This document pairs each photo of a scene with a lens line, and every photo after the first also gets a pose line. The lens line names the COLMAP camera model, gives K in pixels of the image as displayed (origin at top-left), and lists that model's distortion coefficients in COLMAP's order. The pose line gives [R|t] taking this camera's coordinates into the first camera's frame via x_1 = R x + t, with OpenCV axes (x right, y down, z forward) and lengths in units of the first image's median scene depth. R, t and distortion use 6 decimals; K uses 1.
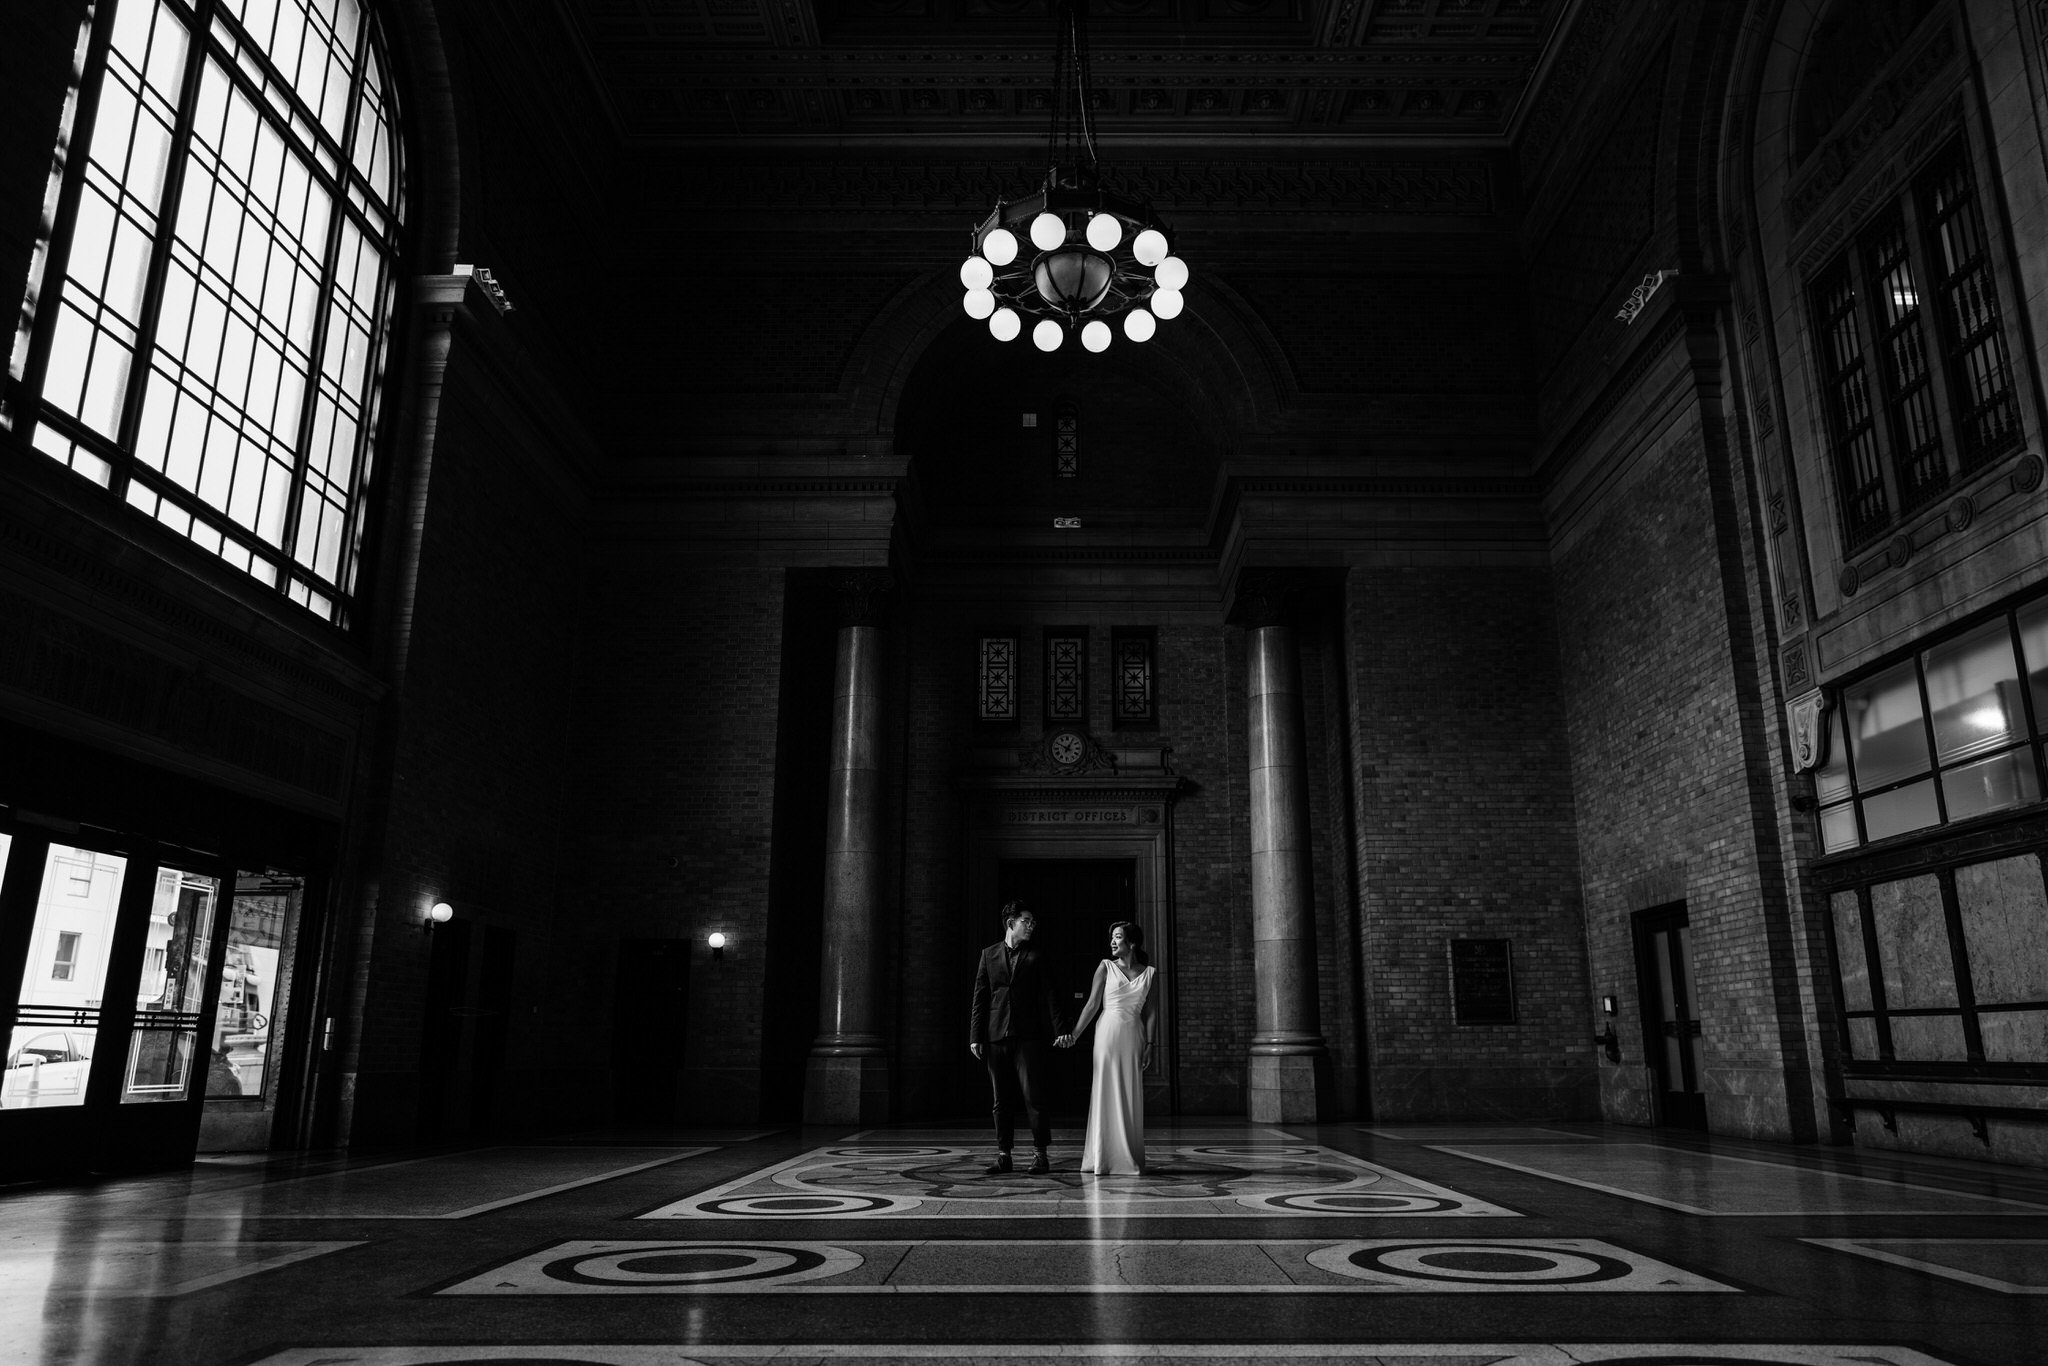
lens RADIAL K [[1445.8, 0, 1079.9], [0, 1445.8, 708.0], [0, 0, 1]] dist [-0.002672, 0.075666]
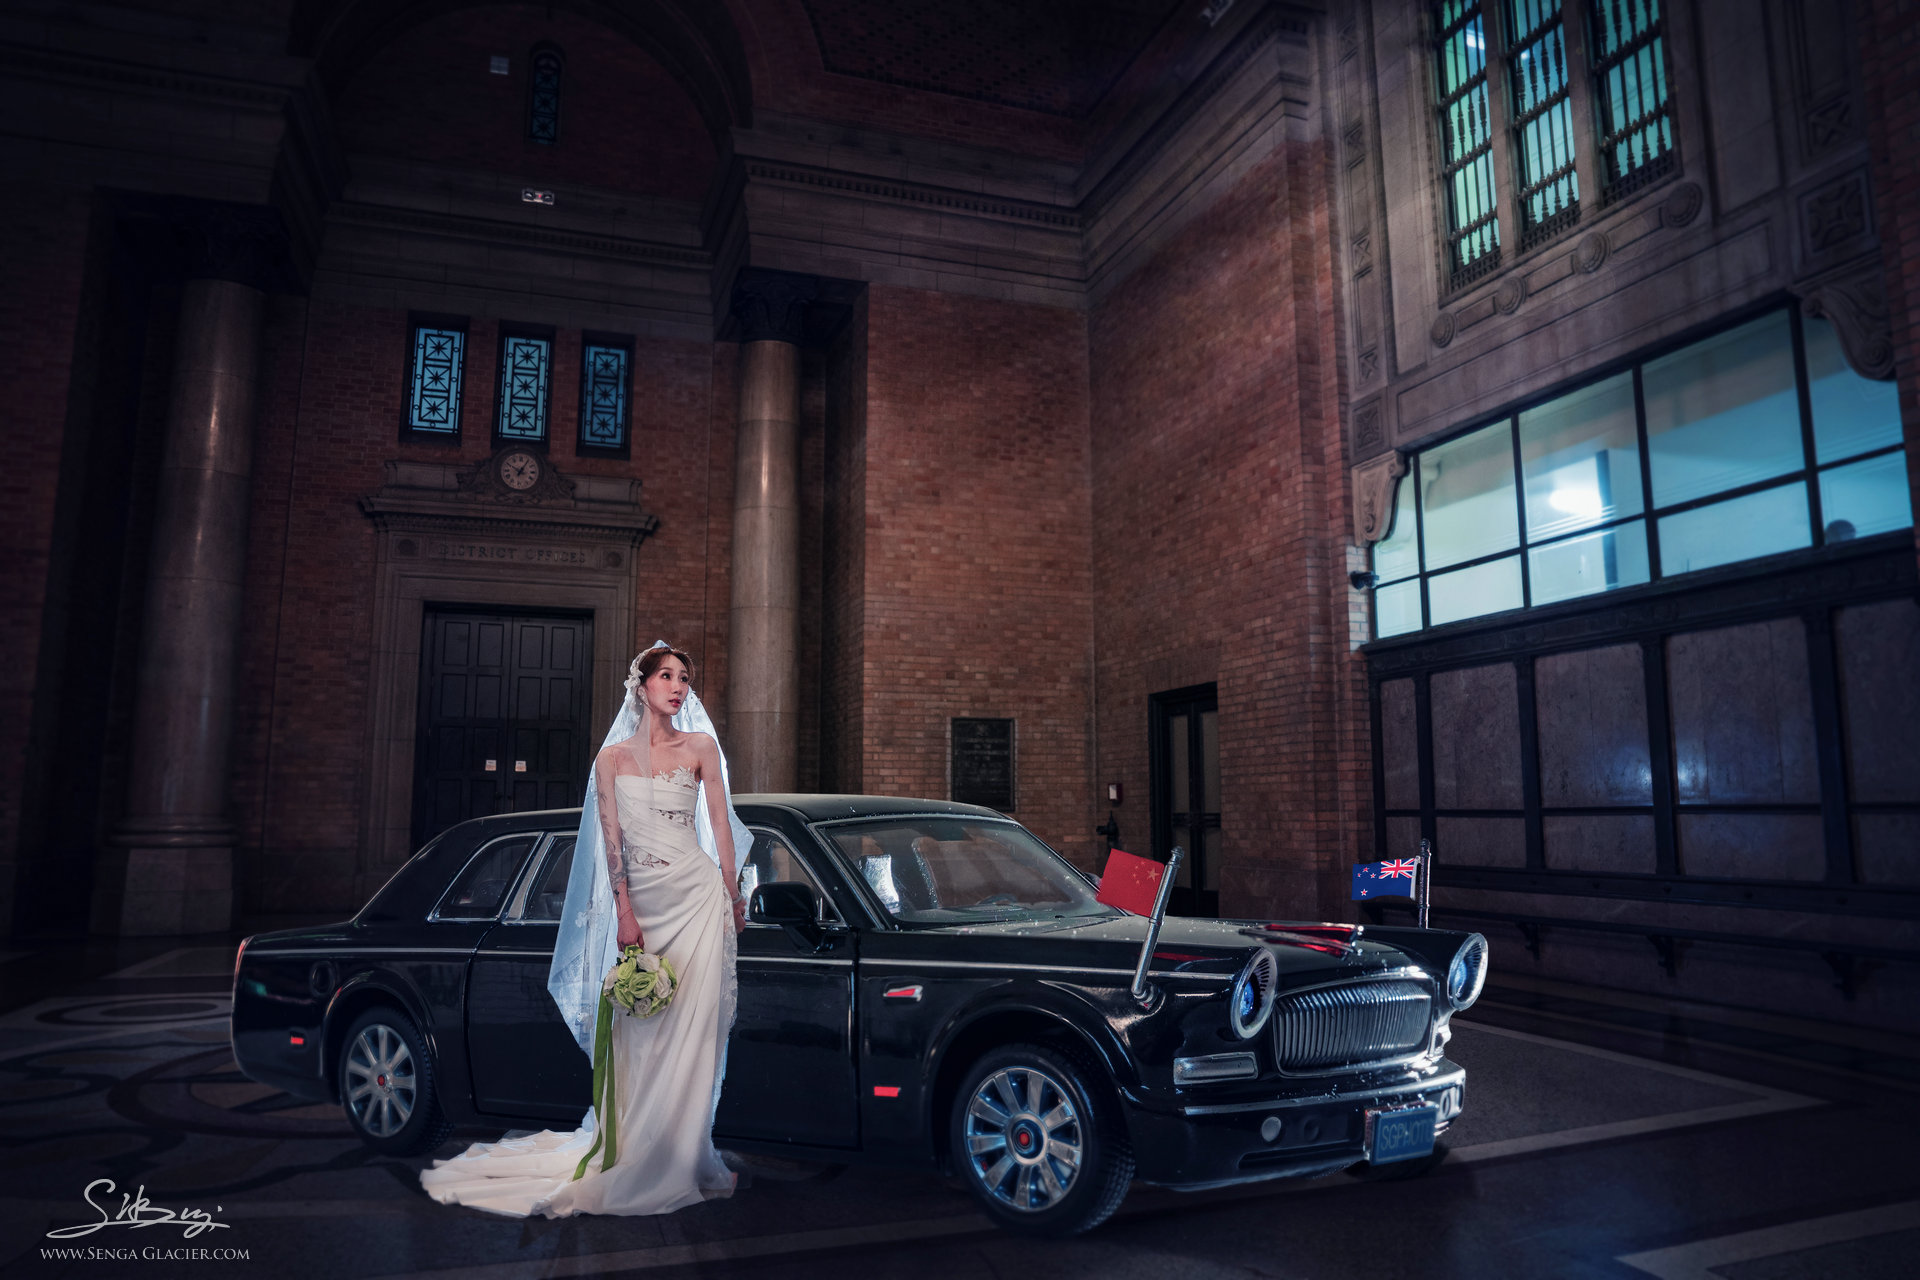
lens RADIAL K [[1376.7, 0, 1007.2], [0, 1376.7, 620.8], [0, 0, 1]] dist [-0.090043, 0.002541]
pose [[0.946573, 0.050144, 0.318566, 0.022194], [-0.081043, 0.993123, 0.084486, 0.033300], [-0.312139, -0.105790, 0.944128, 0.242560]]
